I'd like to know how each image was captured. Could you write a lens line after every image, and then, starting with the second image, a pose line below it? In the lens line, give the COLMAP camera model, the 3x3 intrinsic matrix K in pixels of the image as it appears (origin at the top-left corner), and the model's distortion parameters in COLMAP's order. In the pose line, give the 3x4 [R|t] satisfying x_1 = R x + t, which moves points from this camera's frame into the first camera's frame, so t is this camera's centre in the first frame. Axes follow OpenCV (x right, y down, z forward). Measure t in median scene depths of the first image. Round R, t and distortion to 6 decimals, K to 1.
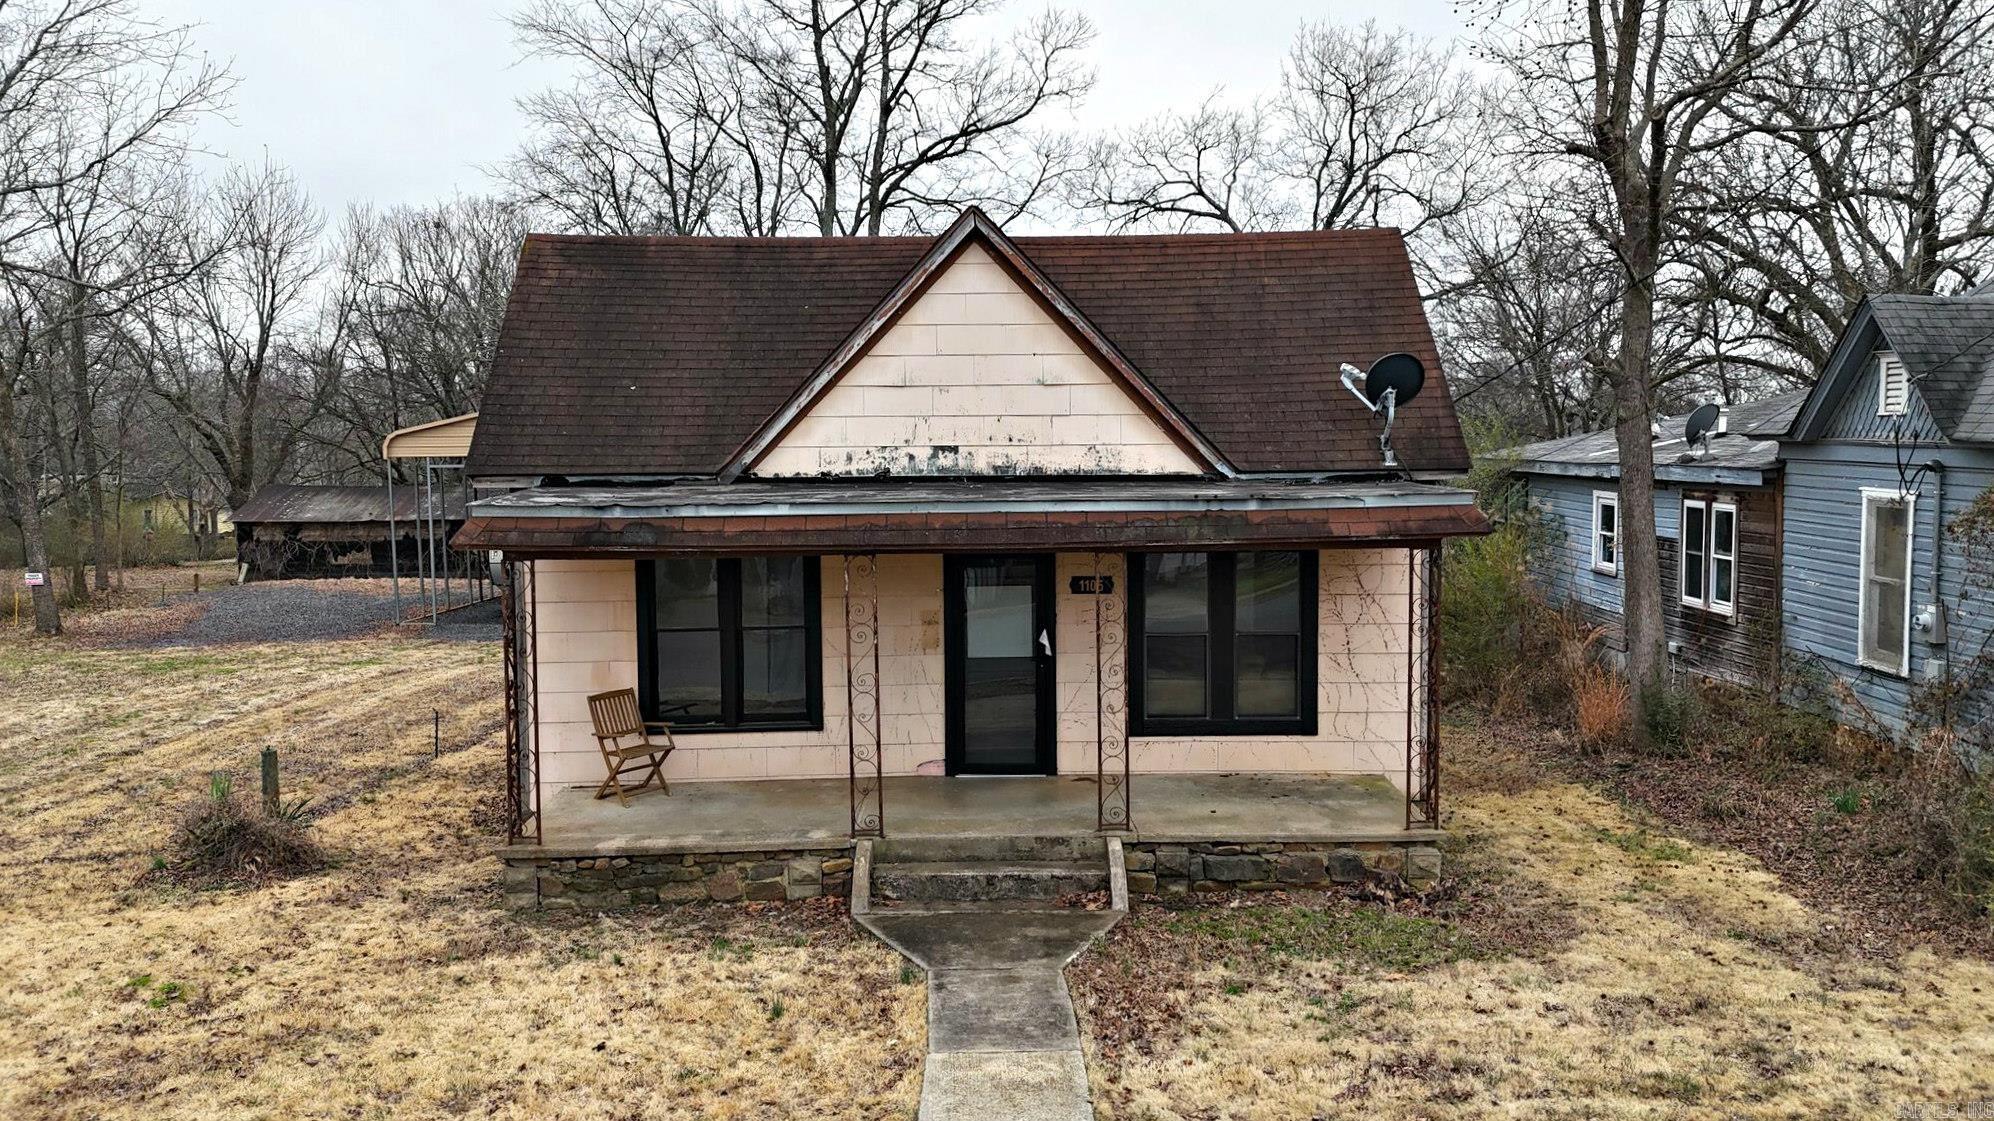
lens RADIAL K [[1501.0, 0, 958.5], [0, 1501.0, 557.7], [0, 0, 1]] dist [0.080784, -0.086113]
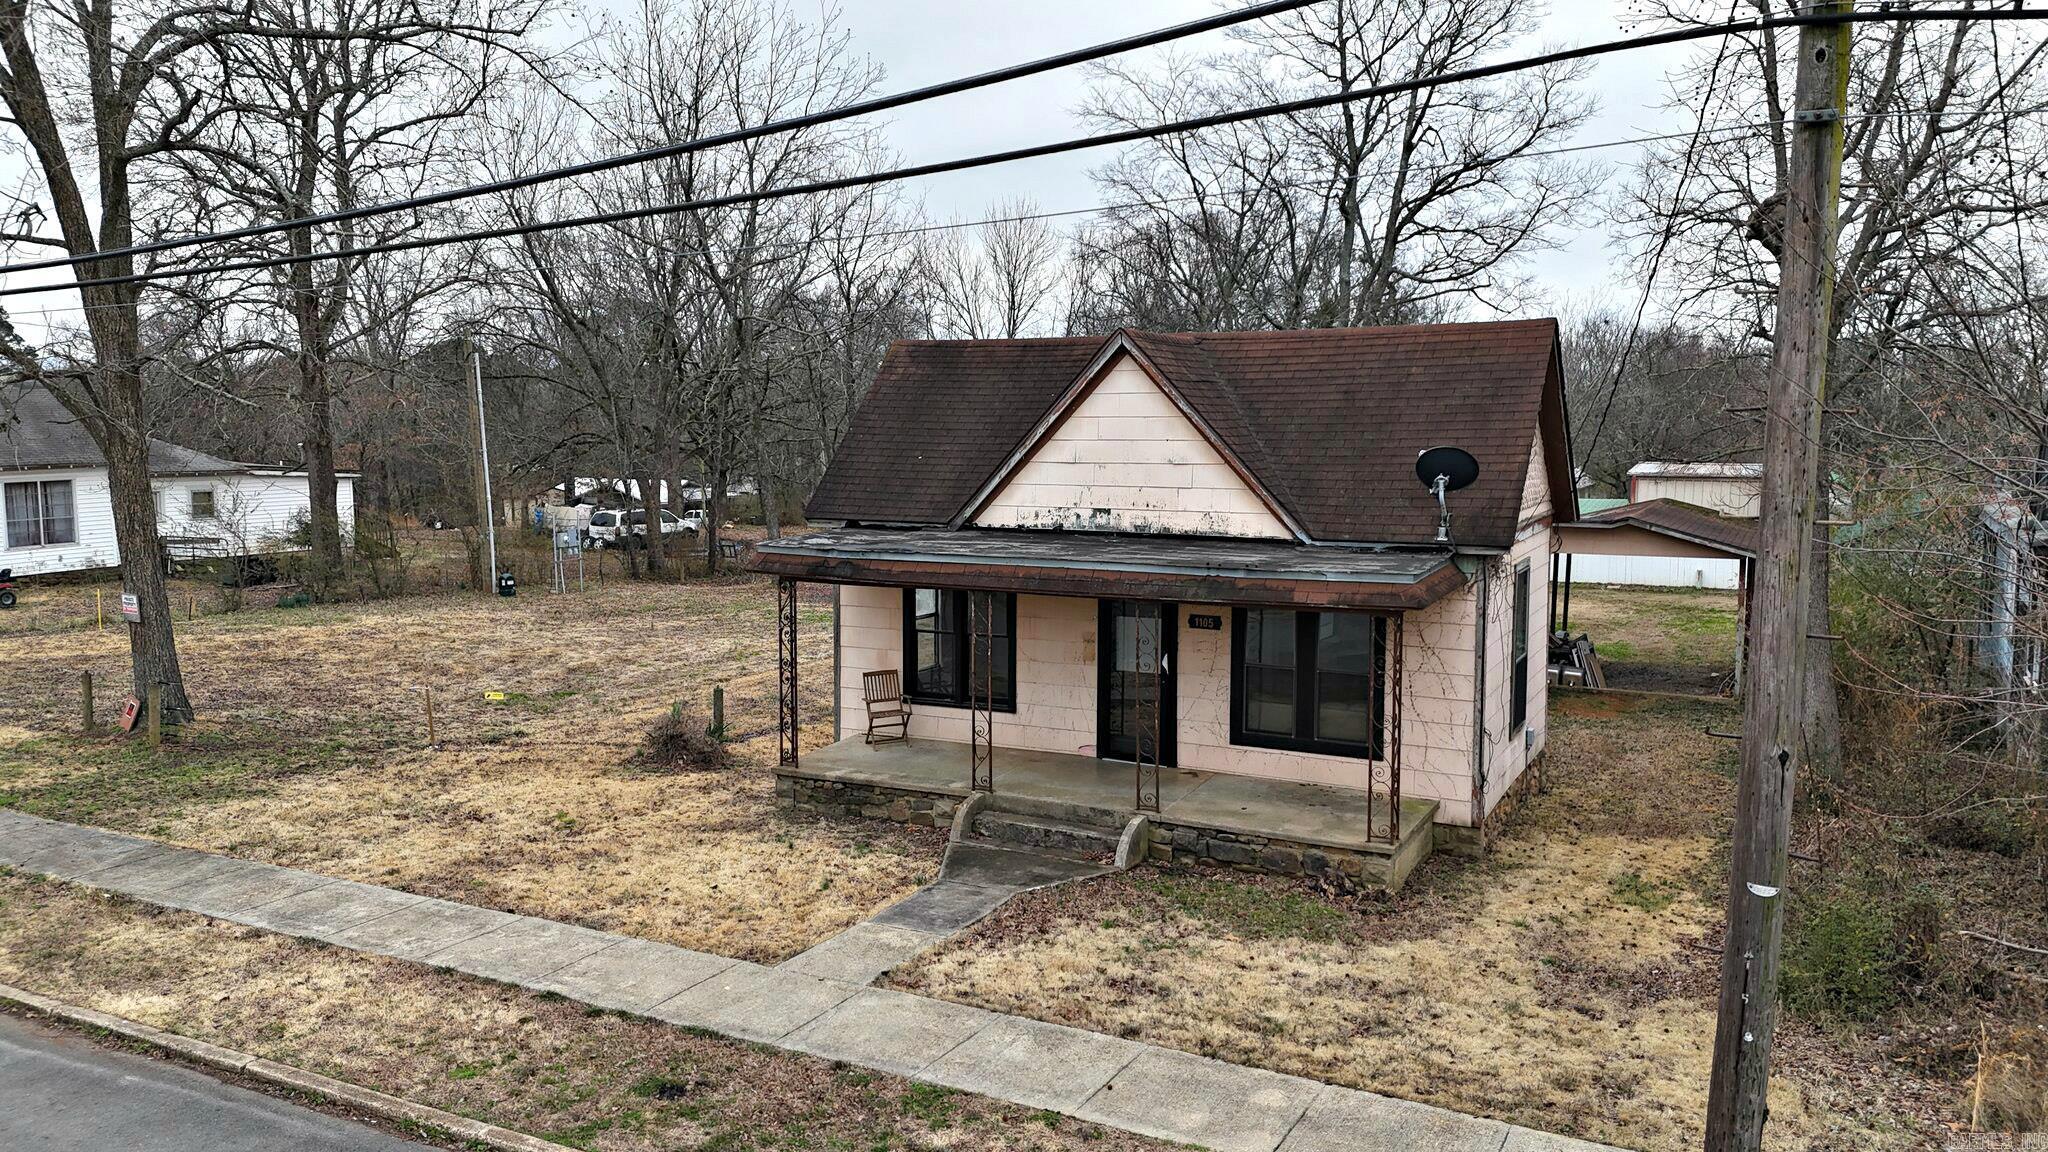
lens RADIAL K [[1467.4, 0, 975.1], [0, 1467.4, 568.6], [0, 0, 1]] dist [0.133773, -0.241373]
pose [[0.875182, 0.055977, -0.480545, 0.572332], [-0.042611, 0.998342, 0.038688, -0.074264], [0.481914, -0.013383, 0.876116, -0.205999]]
